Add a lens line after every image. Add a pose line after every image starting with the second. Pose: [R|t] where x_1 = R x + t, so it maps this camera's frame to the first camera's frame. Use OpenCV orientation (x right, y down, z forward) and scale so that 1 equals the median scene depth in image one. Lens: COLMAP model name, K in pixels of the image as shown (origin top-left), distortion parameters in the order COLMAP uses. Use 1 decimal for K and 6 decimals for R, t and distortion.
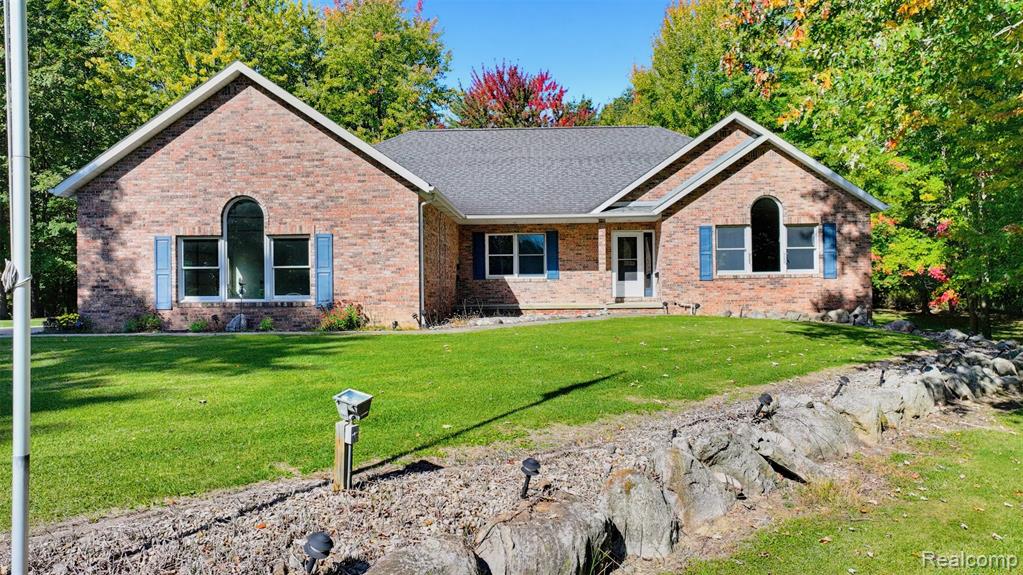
lens RADIAL K [[714.4, 0, 508.4], [0, 714.4, 287.7], [0, 0, 1]] dist [0.000711, -0.004123]
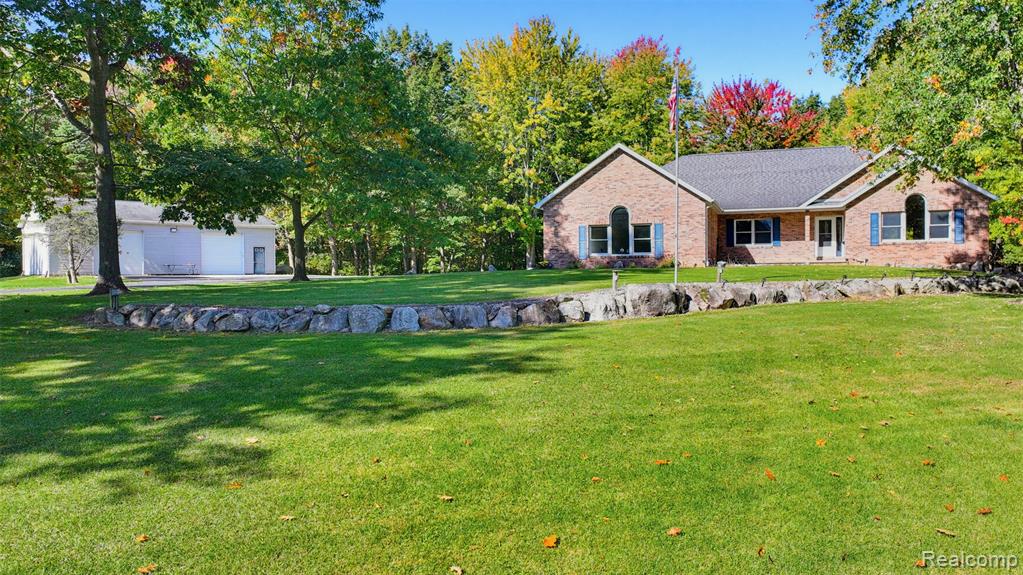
lens RADIAL K [[714.4, 0, 508.4], [0, 714.4, 287.7], [0, 0, 1]] dist [0.000711, -0.004123]
pose [[0.953216, 0.008306, -0.302175, -0.031834], [-0.000198, 0.999639, 0.026852, 0.043513], [0.302289, -0.025536, 0.952874, -0.843252]]
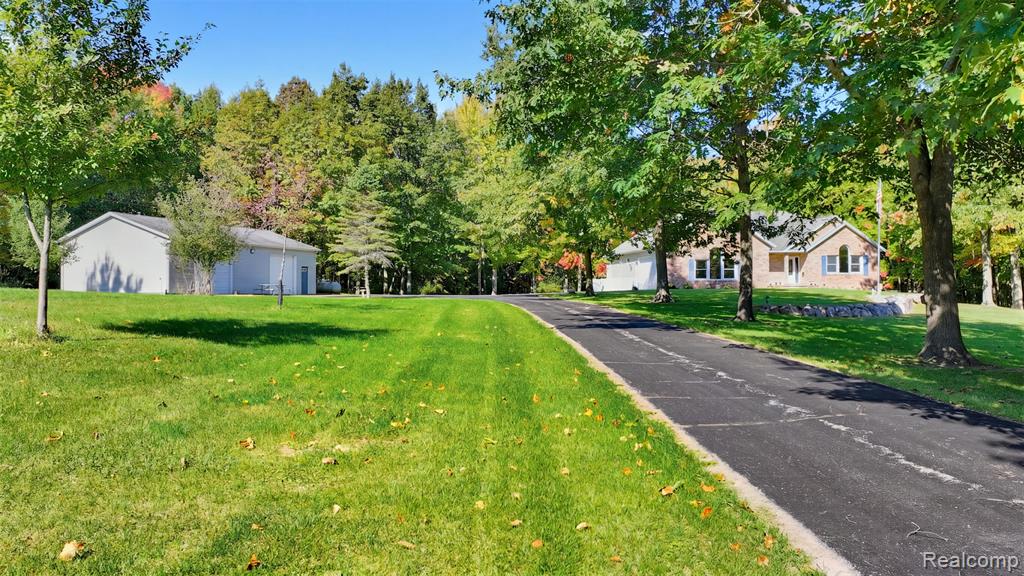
lens RADIAL K [[715.1, 0, 508.8], [0, 715.1, 288.2], [0, 0, 1]] dist [0.000711, -0.004123]
pose [[0.988462, 0.005400, 0.151373, -1.313991], [-0.004504, 0.999970, -0.006261, 0.058993], [-0.151402, 0.005507, 0.988457, -1.498597]]
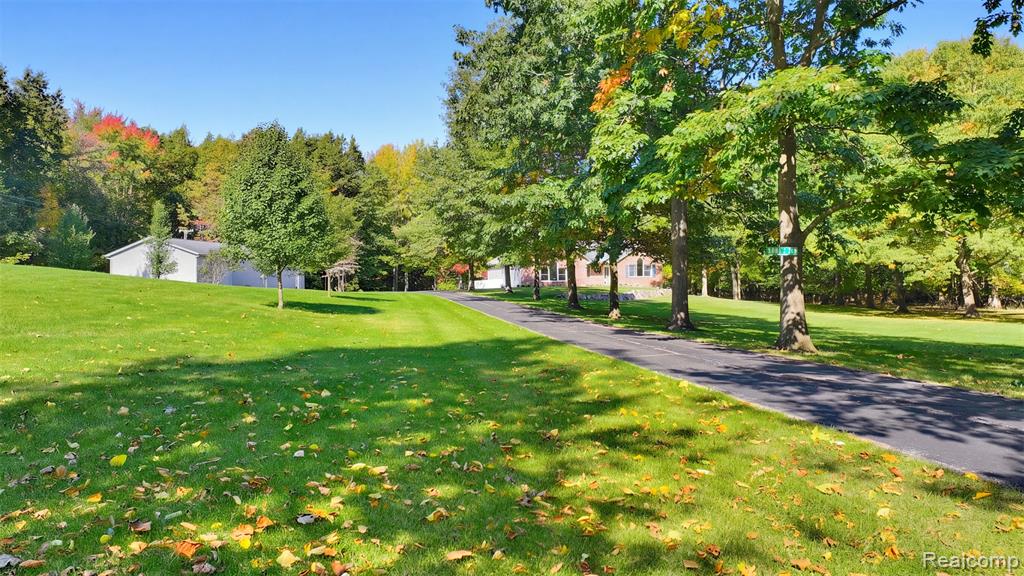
lens RADIAL K [[715.1, 0, 508.8], [0, 715.1, 288.2], [0, 0, 1]] dist [0.000711, -0.004123]
pose [[0.955334, 0.004545, 0.295494, -1.602365], [-0.002810, 0.999976, -0.006295, 0.075254], [-0.295516, 0.005184, 0.955324, -2.758746]]
